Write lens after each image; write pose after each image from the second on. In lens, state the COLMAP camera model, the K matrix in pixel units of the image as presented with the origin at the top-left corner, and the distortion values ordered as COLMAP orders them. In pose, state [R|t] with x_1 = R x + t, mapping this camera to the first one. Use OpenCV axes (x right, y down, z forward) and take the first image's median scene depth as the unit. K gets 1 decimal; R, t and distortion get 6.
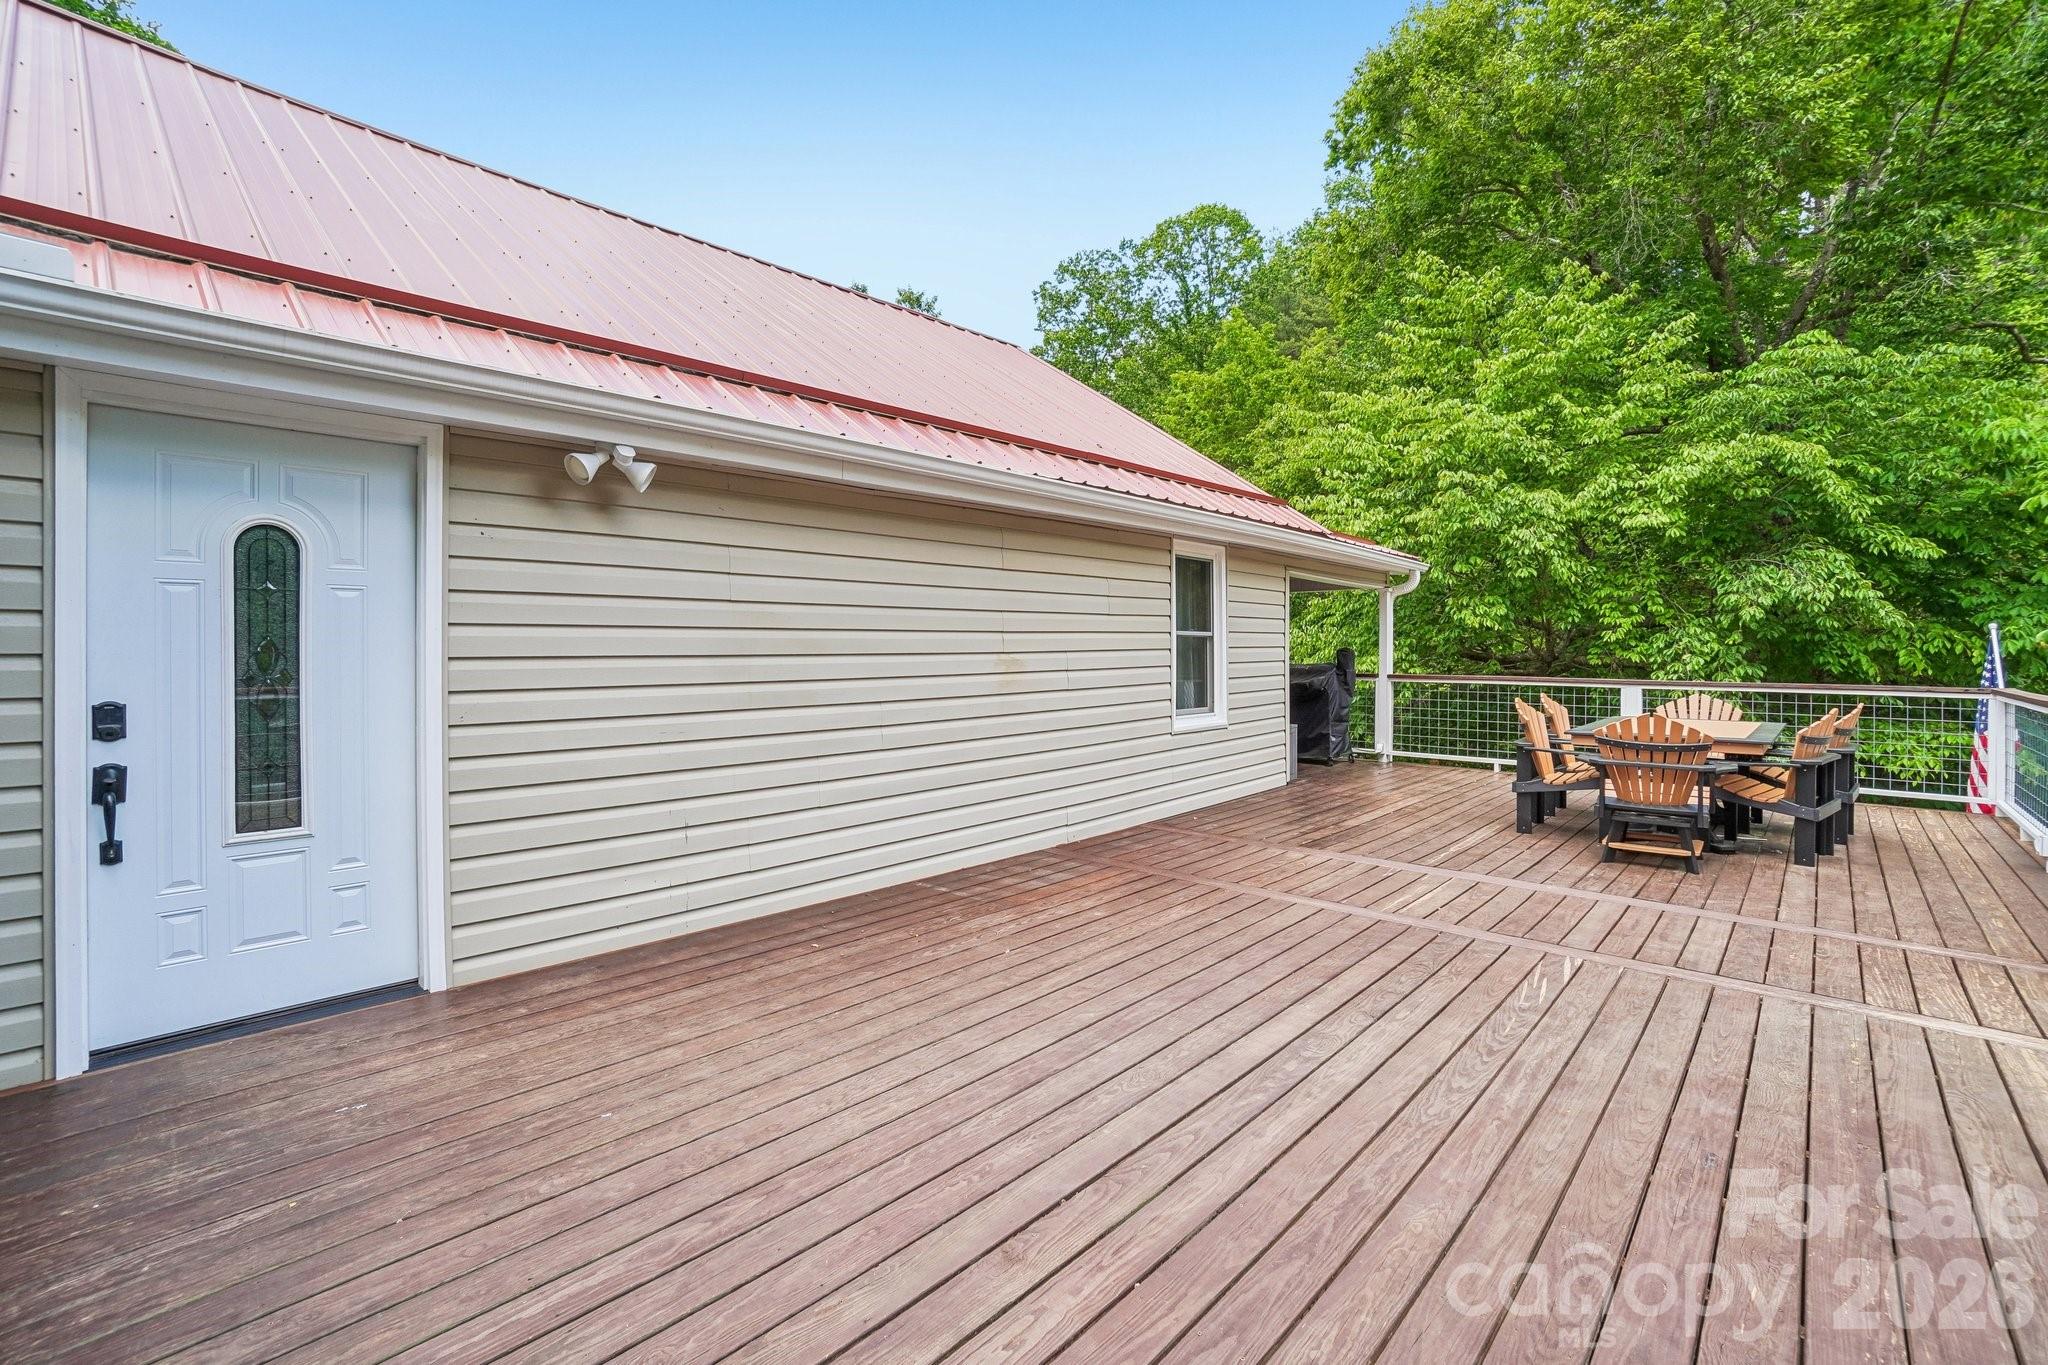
lens RADIAL K [[901.6, 0, 1014.4], [0, 901.6, 663.0], [0, 0, 1]] dist [-0.059215, 0.020797]
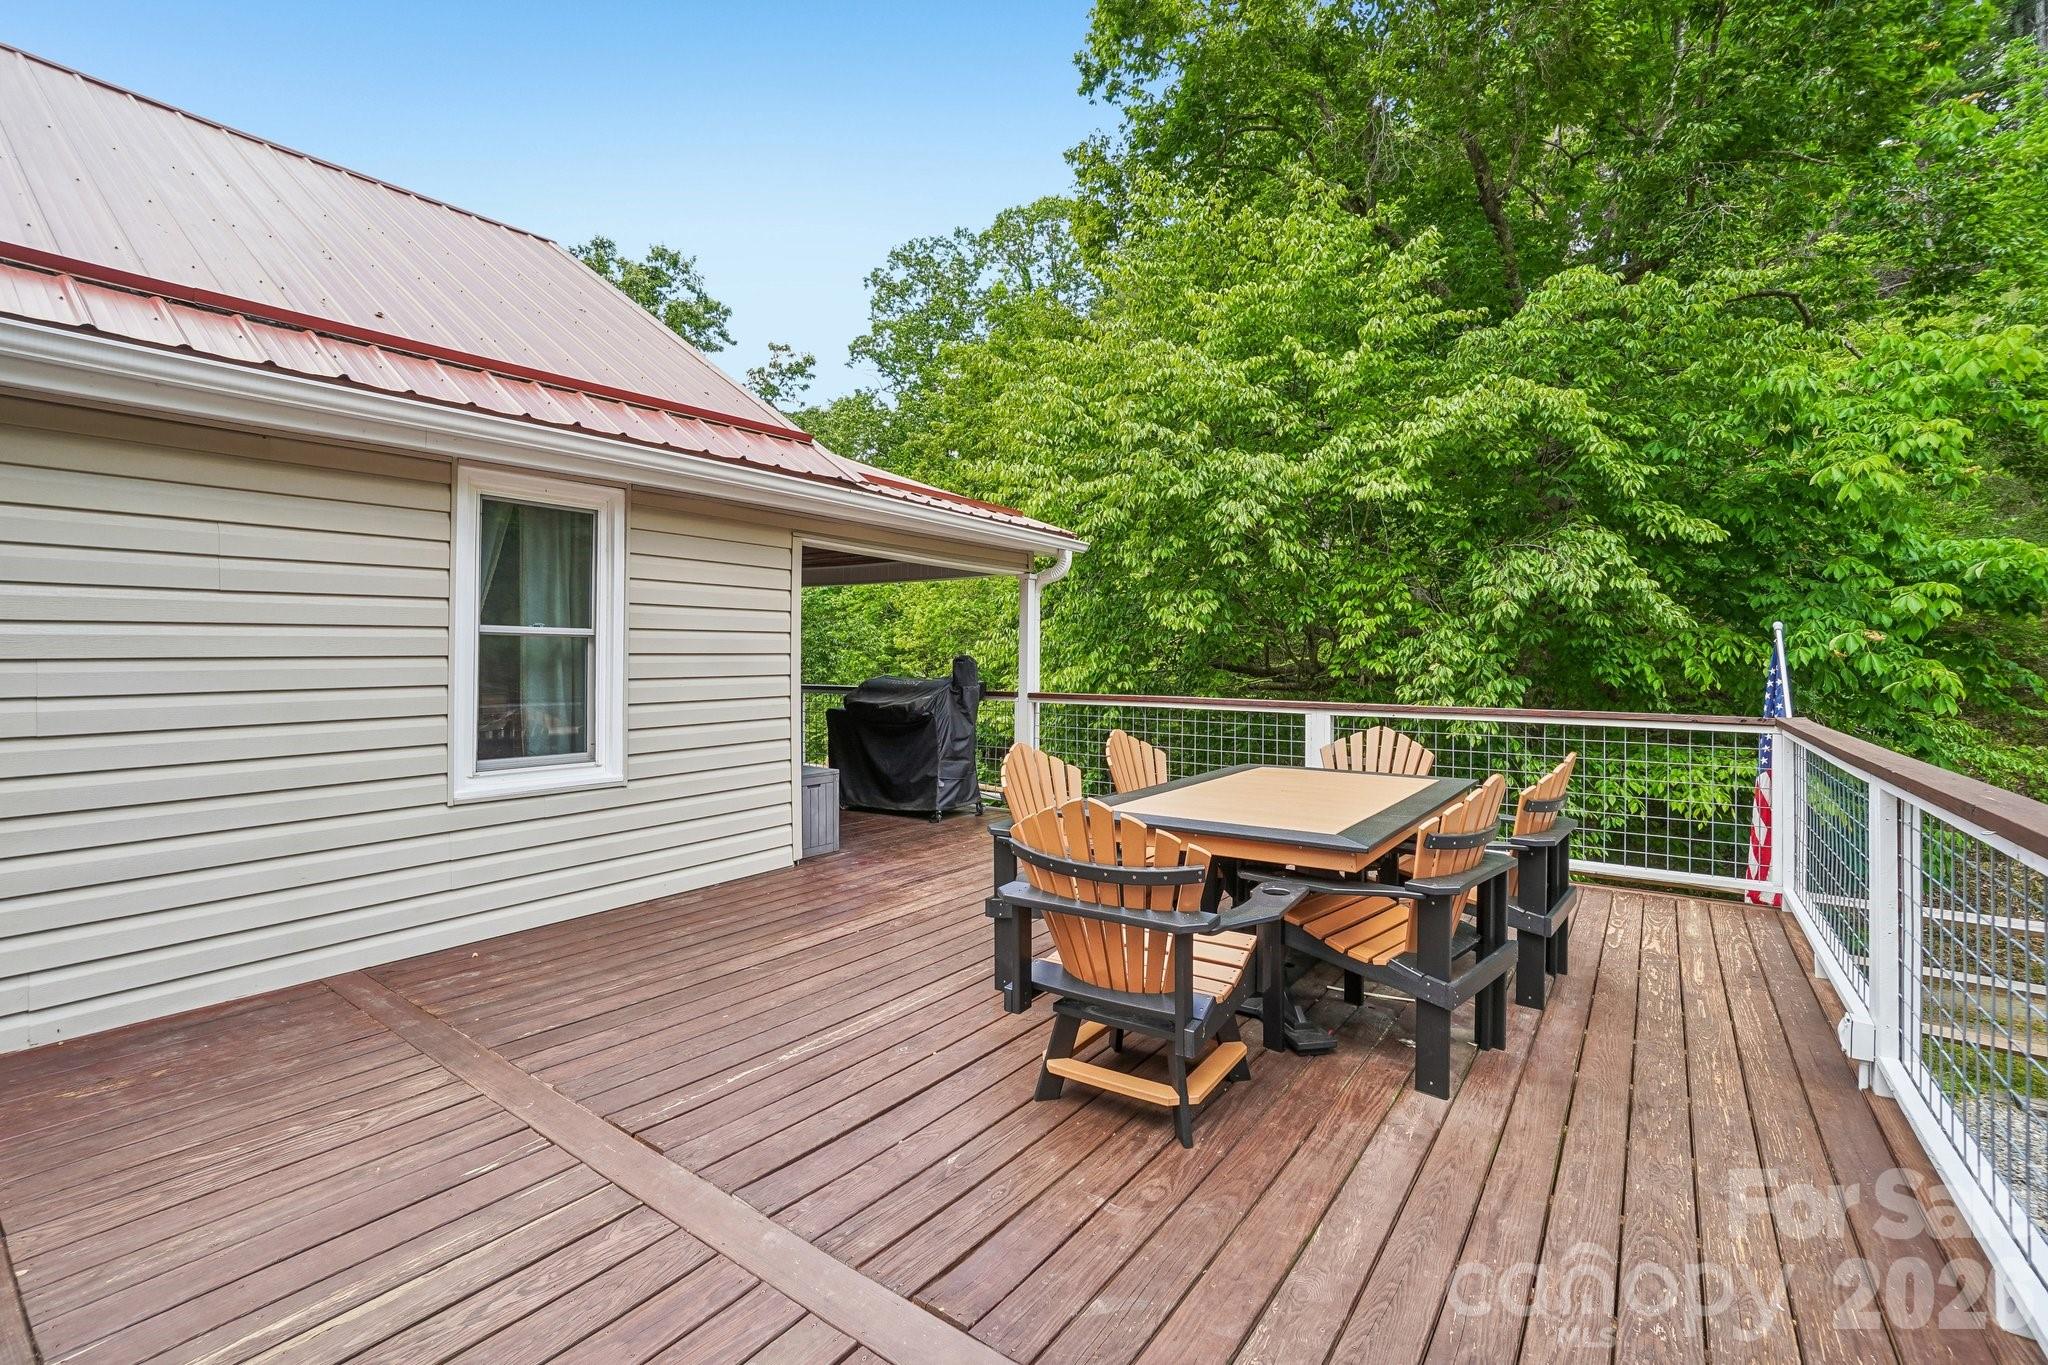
lens RADIAL K [[901.6, 0, 1014.4], [0, 901.6, 663.0], [0, 0, 1]] dist [-0.059215, 0.020797]
pose [[0.992880, -0.000778, 0.119119, 0.293418], [0.002123, 0.999935, -0.011161, -0.002823], [-0.119102, 0.011334, 0.992817, 0.252401]]
